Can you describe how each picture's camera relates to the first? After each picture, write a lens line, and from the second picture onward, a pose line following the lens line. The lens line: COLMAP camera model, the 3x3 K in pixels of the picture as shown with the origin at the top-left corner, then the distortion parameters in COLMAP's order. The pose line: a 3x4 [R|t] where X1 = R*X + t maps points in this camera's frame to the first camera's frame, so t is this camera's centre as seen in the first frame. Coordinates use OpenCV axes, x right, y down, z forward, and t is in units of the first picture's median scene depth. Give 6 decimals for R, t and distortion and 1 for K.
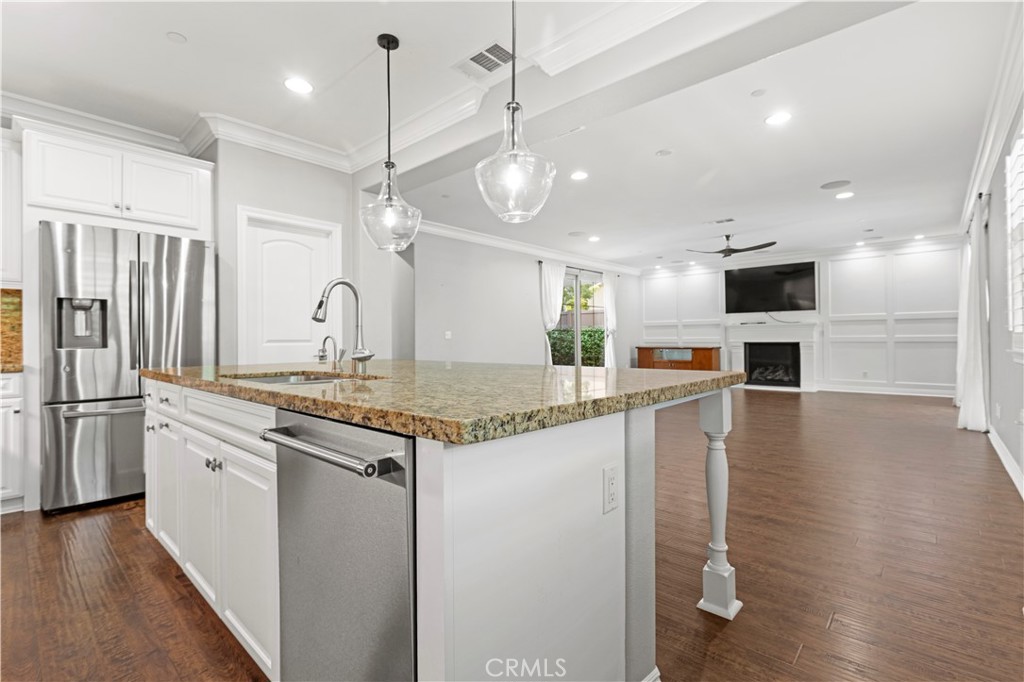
lens RADIAL K [[459.5, 0, 512.9], [0, 459.5, 337.2], [0, 0, 1]] dist [-0.002739, -0.000617]
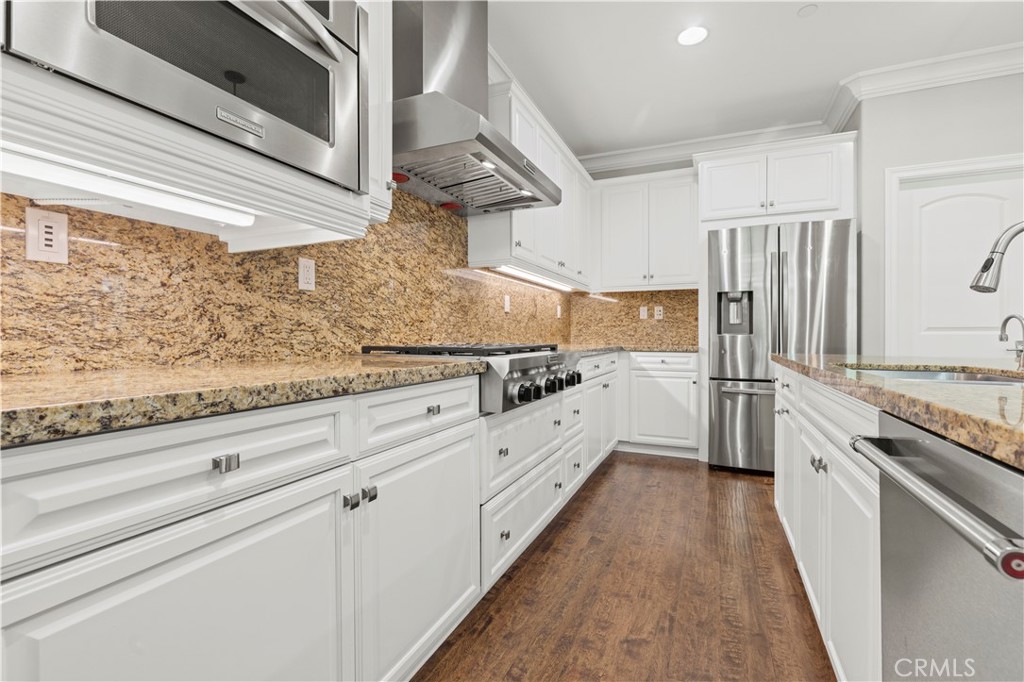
lens RADIAL K [[459.5, 0, 512.9], [0, 459.5, 337.2], [0, 0, 1]] dist [-0.002739, -0.000617]
pose [[0.313499, 0.011771, -0.949516, -0.008114], [0.005750, 0.999881, 0.014294, 0.013780], [0.949571, -0.009941, 0.313394, 0.116277]]
